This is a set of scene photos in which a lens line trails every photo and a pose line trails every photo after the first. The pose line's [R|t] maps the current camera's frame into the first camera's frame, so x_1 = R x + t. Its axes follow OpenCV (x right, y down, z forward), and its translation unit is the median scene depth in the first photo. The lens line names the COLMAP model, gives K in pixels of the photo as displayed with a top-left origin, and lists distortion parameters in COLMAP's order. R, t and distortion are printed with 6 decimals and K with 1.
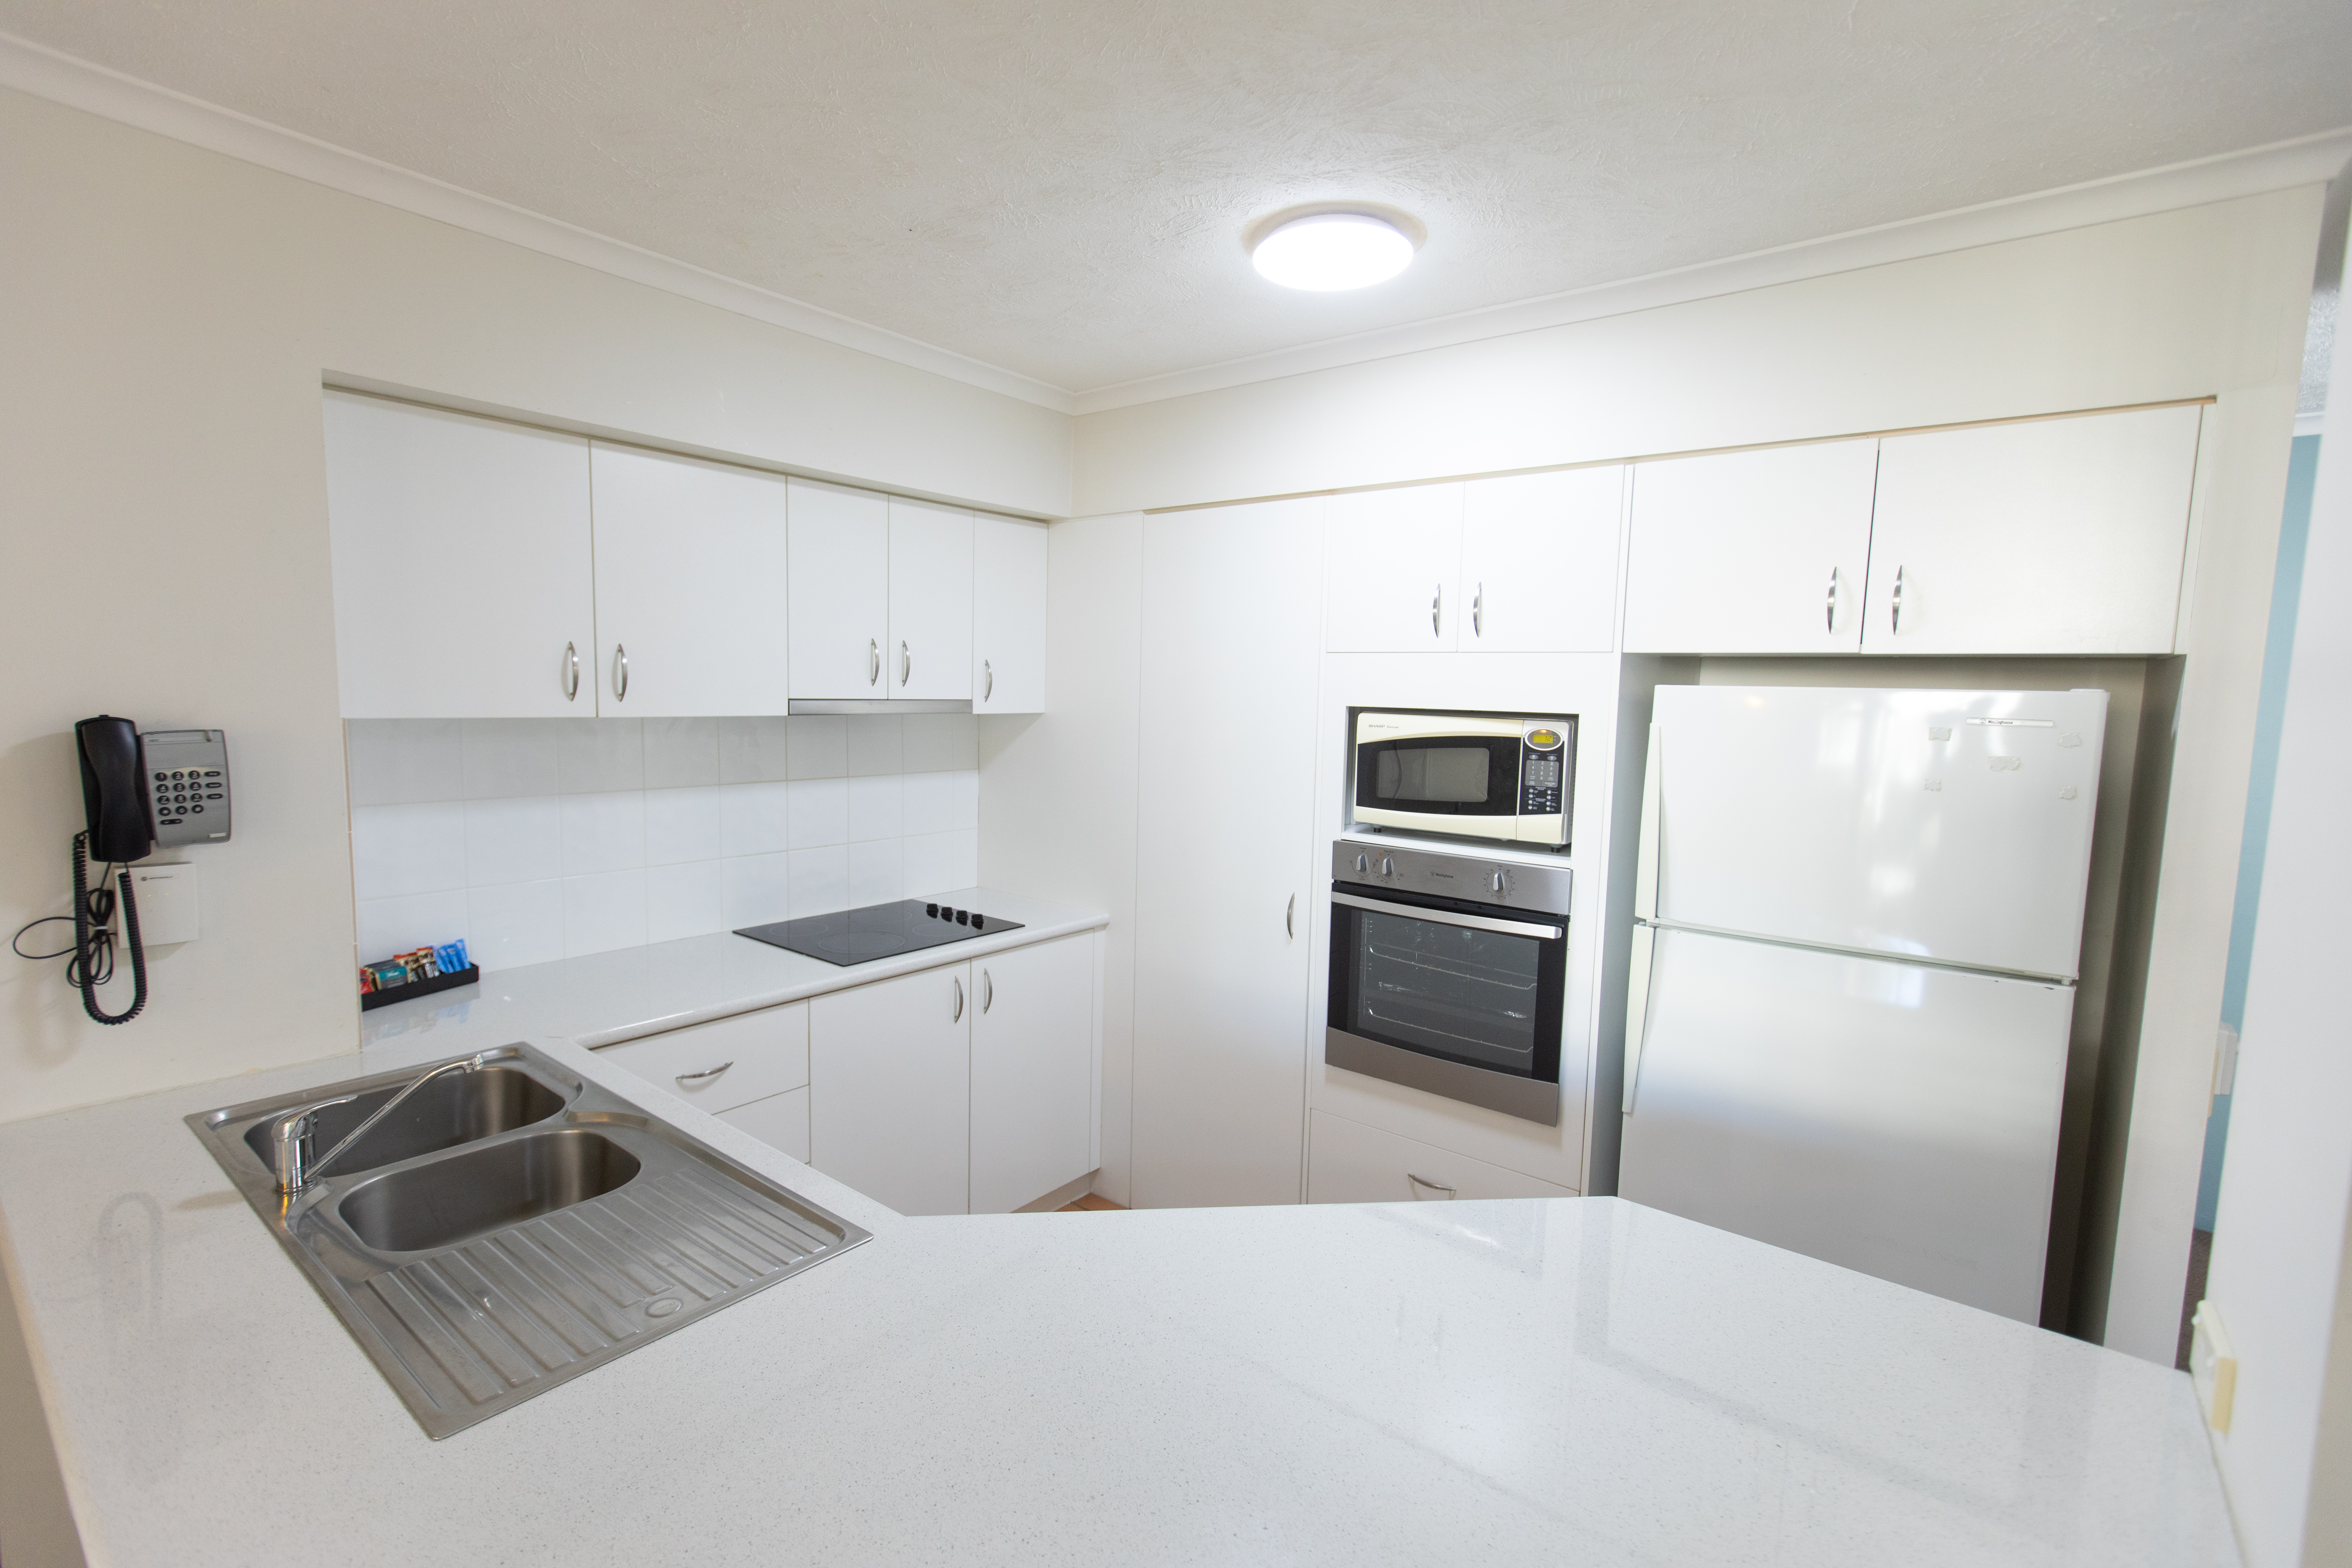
lens RADIAL K [[1056.1, 0, 1161.8], [0, 1056.1, 788.9], [0, 0, 1]] dist [-0.002138, 0.000219]
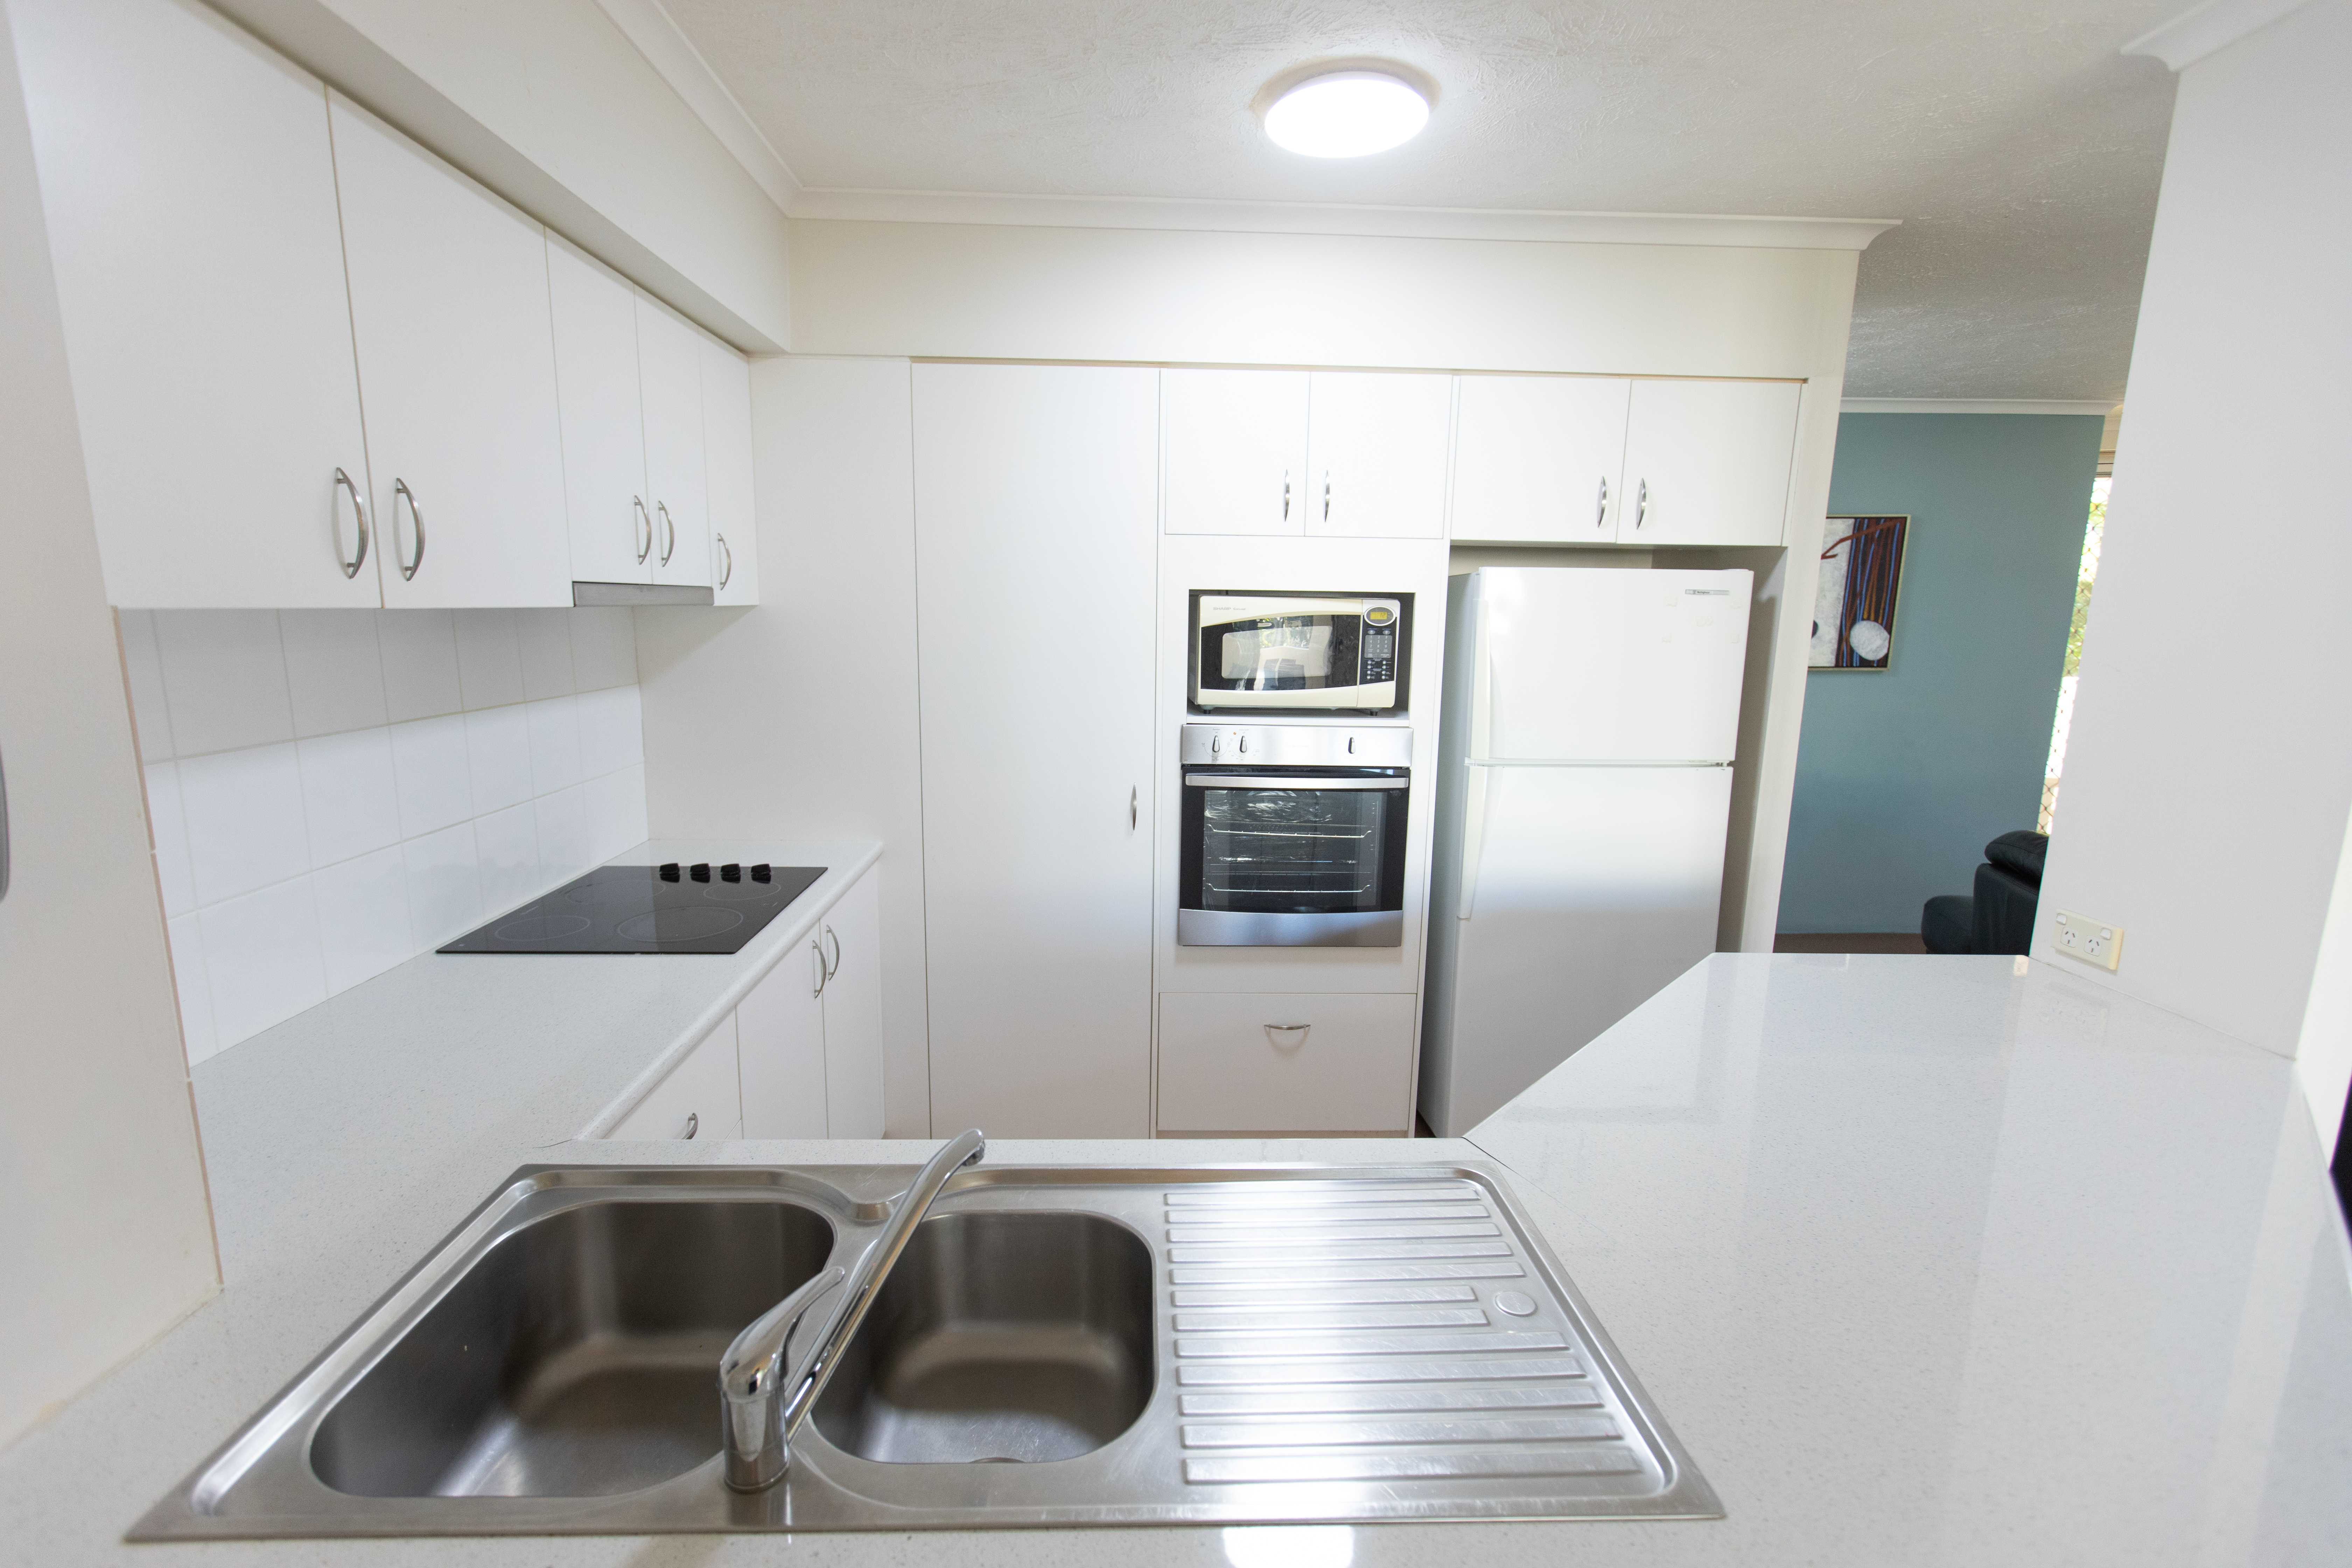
lens RADIAL K [[1056.1, 0, 1161.8], [0, 1056.1, 788.9], [0, 0, 1]] dist [-0.002138, 0.000219]
pose [[0.758717, -0.125234, 0.639270, -0.551077], [0.066806, 0.991131, 0.114876, -0.008532], [-0.647986, -0.044451, 0.760354, 0.272555]]
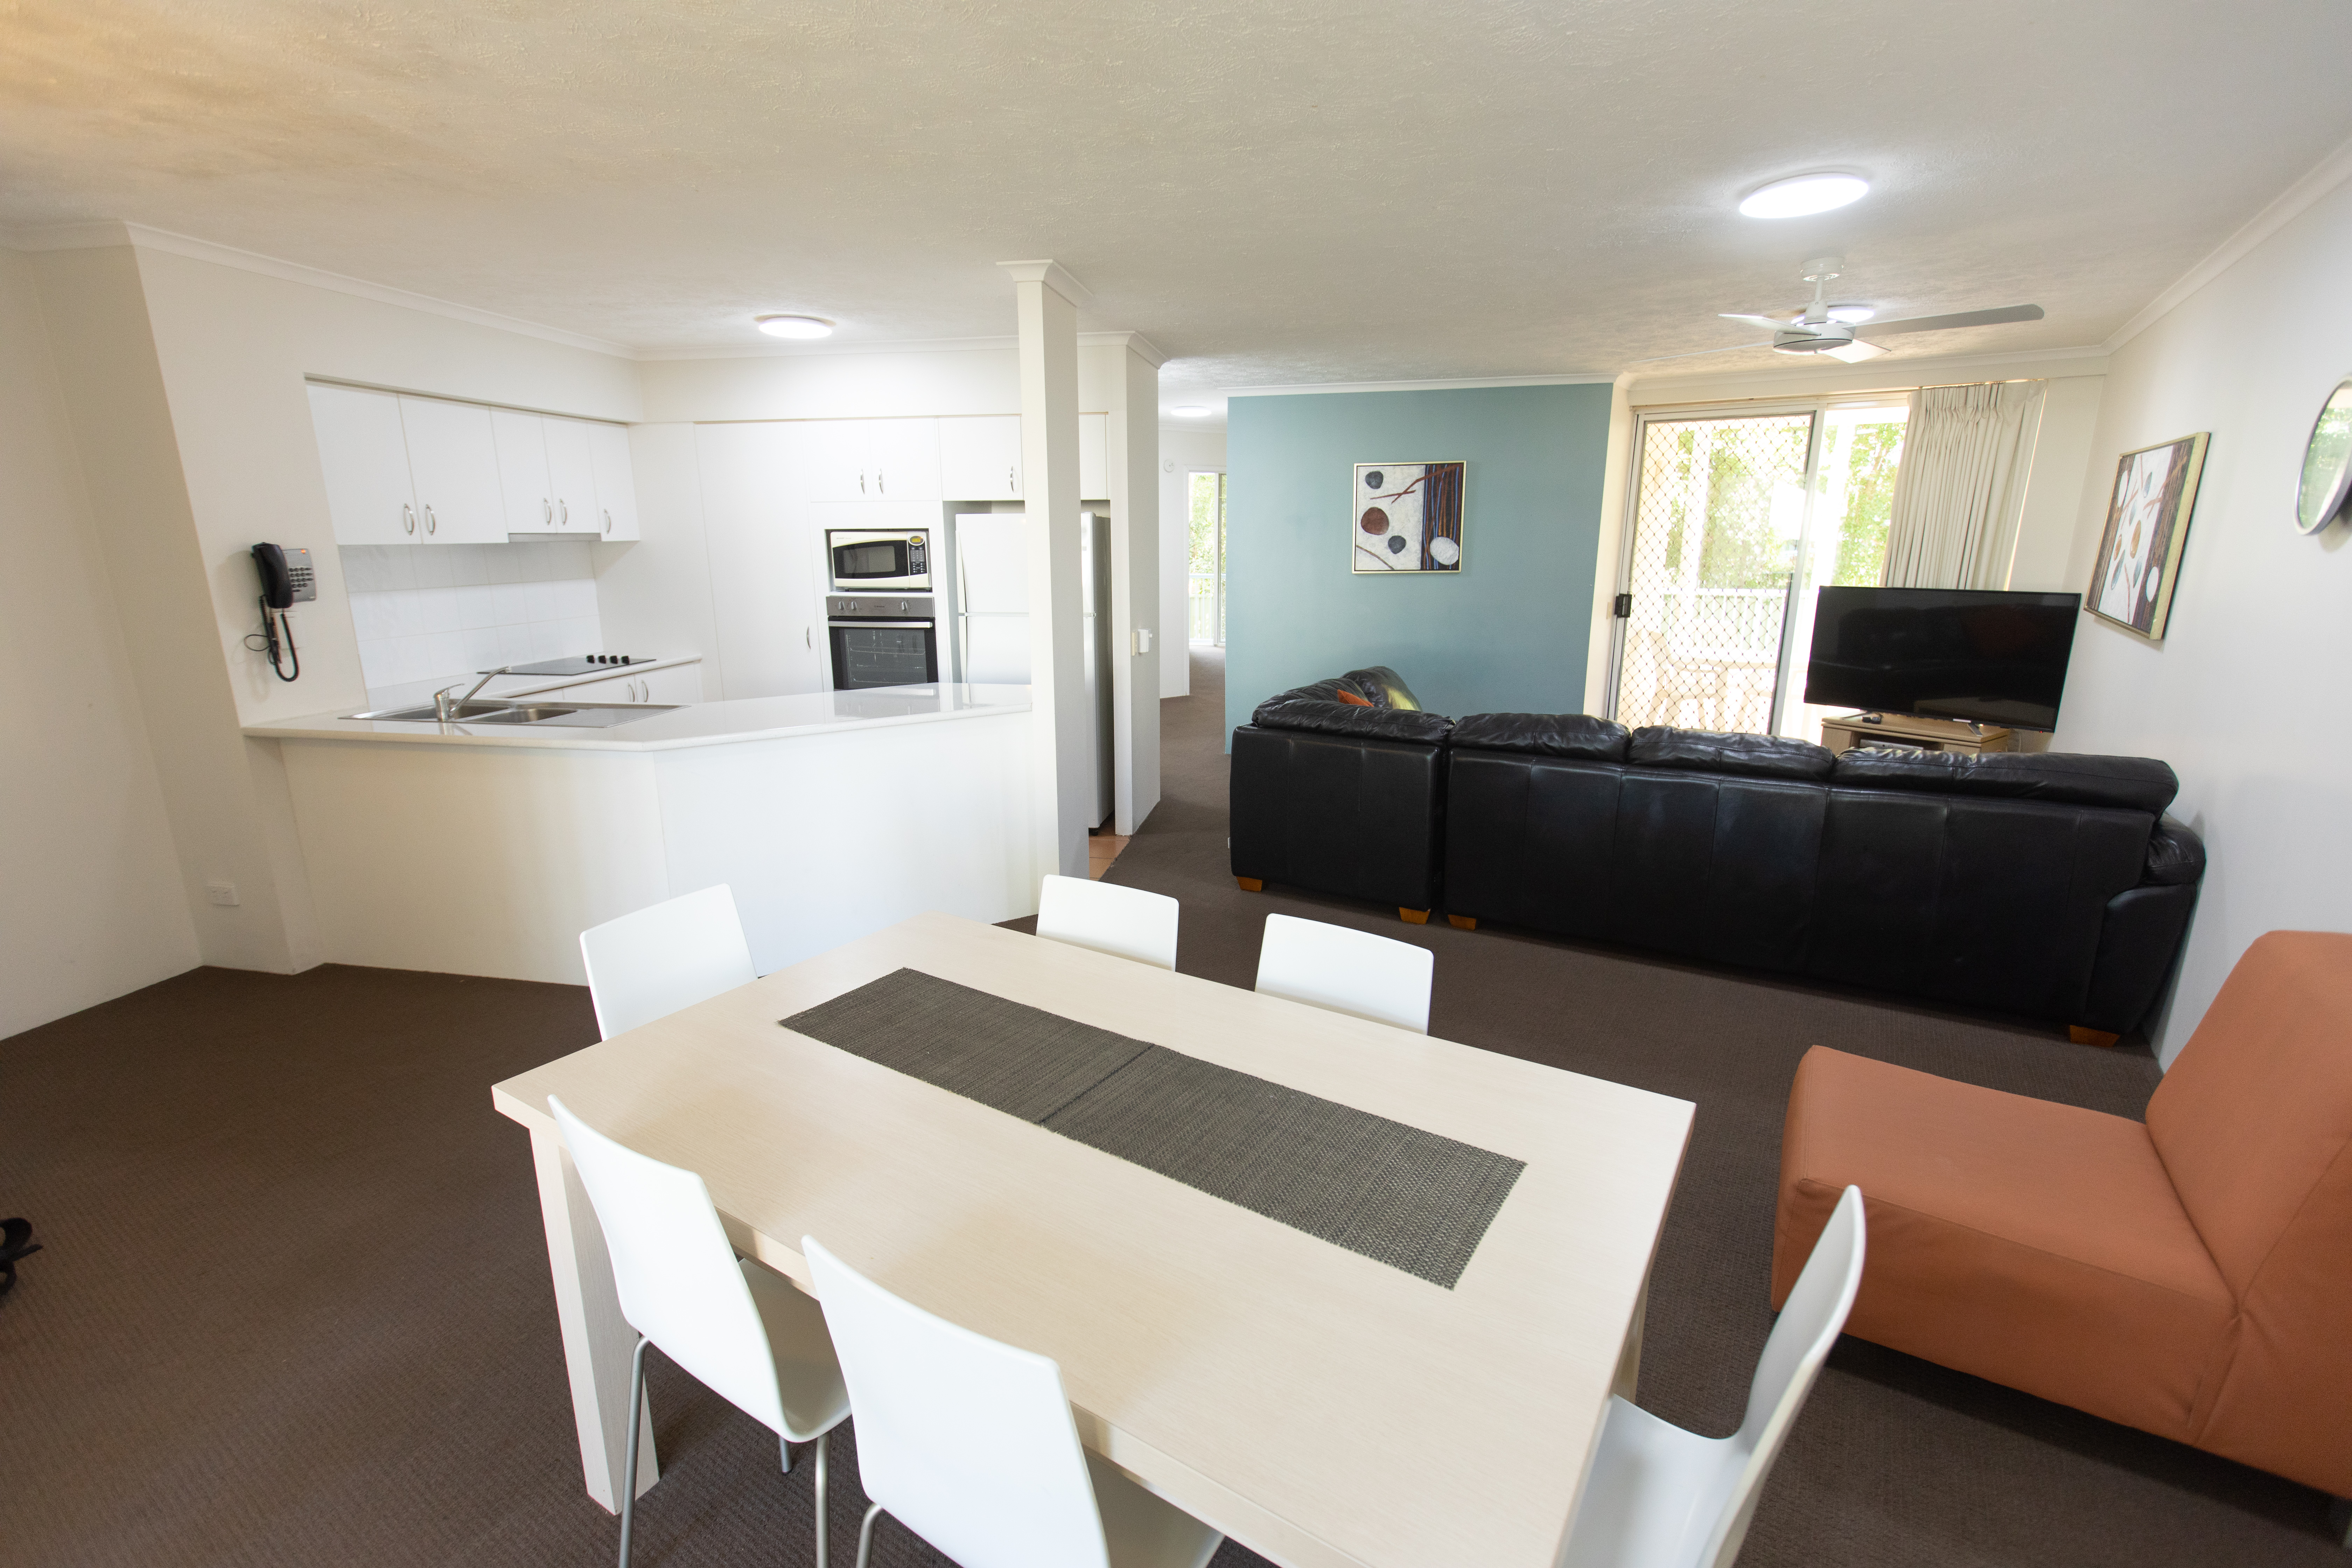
lens RADIAL K [[1042.5, 0, 1165.6], [0, 1042.5, 785.6], [0, 0, 1]] dist [0.002829, 0.000243]
pose [[0.879668, -0.140347, 0.454408, -0.253505], [0.072151, 0.983789, 0.164176, 0.138698], [-0.470083, -0.111634, 0.875534, -1.244022]]
